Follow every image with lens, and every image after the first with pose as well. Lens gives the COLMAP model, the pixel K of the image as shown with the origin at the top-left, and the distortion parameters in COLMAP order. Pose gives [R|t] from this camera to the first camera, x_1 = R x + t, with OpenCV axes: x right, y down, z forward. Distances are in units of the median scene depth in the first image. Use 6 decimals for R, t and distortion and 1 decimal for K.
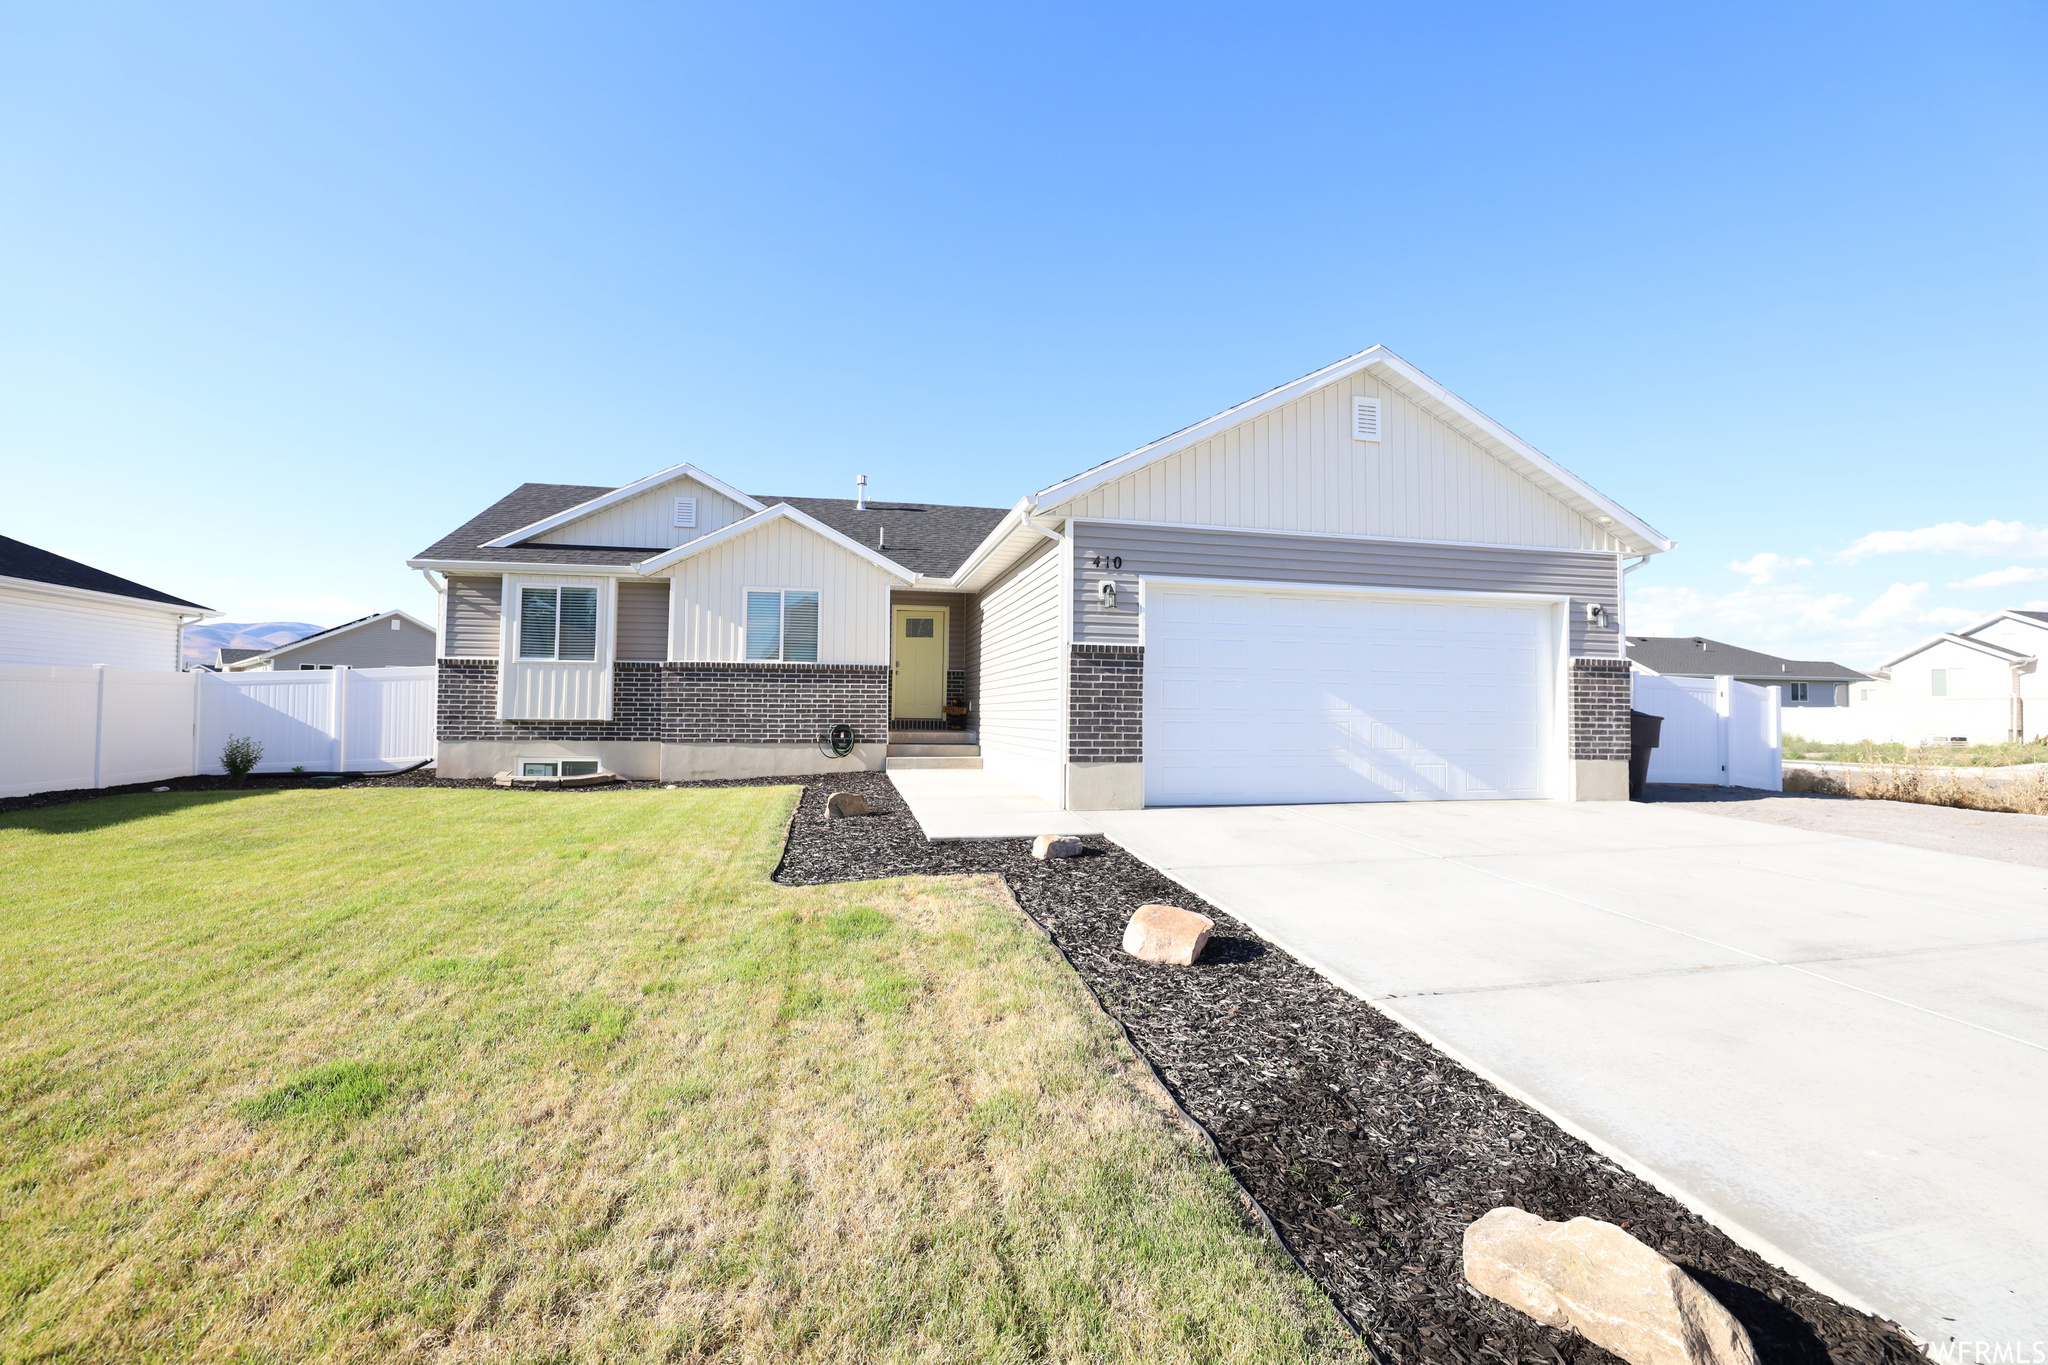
lens RADIAL K [[874.6, 0, 1022.2], [0, 874.6, 688.1], [0, 0, 1]] dist [-0.044898, 0.013791]
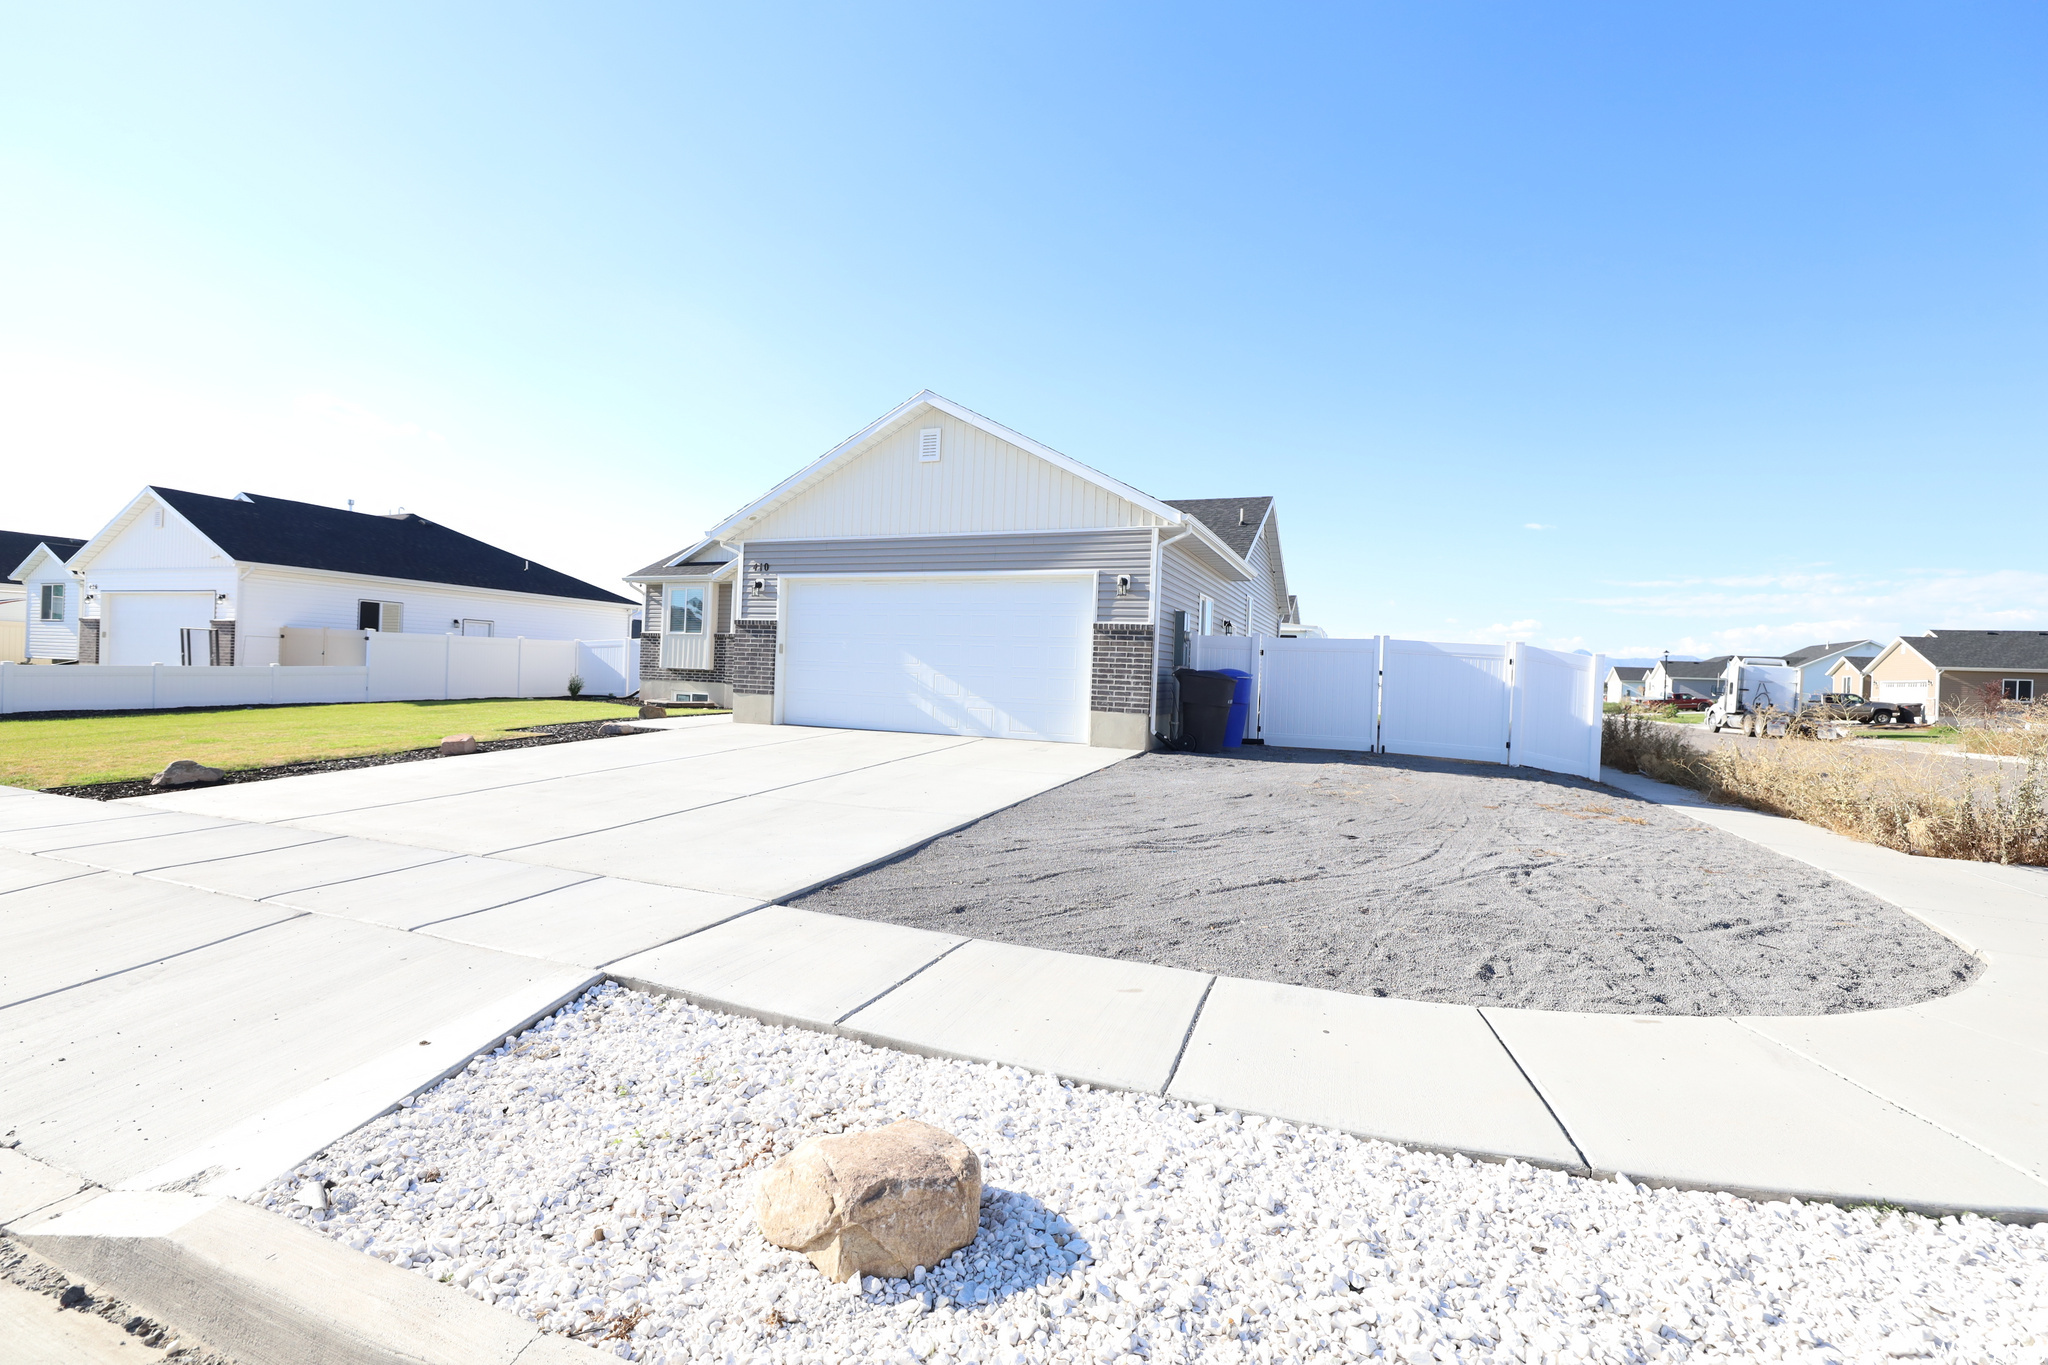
lens RADIAL K [[874.6, 0, 1022.2], [0, 874.6, 688.1], [0, 0, 1]] dist [-0.044898, 0.013791]
pose [[0.824657, 0.028013, -0.564939, 1.222010], [-0.011401, 0.999393, 0.032914, 0.014874], [0.565518, -0.020702, 0.824476, -0.028013]]
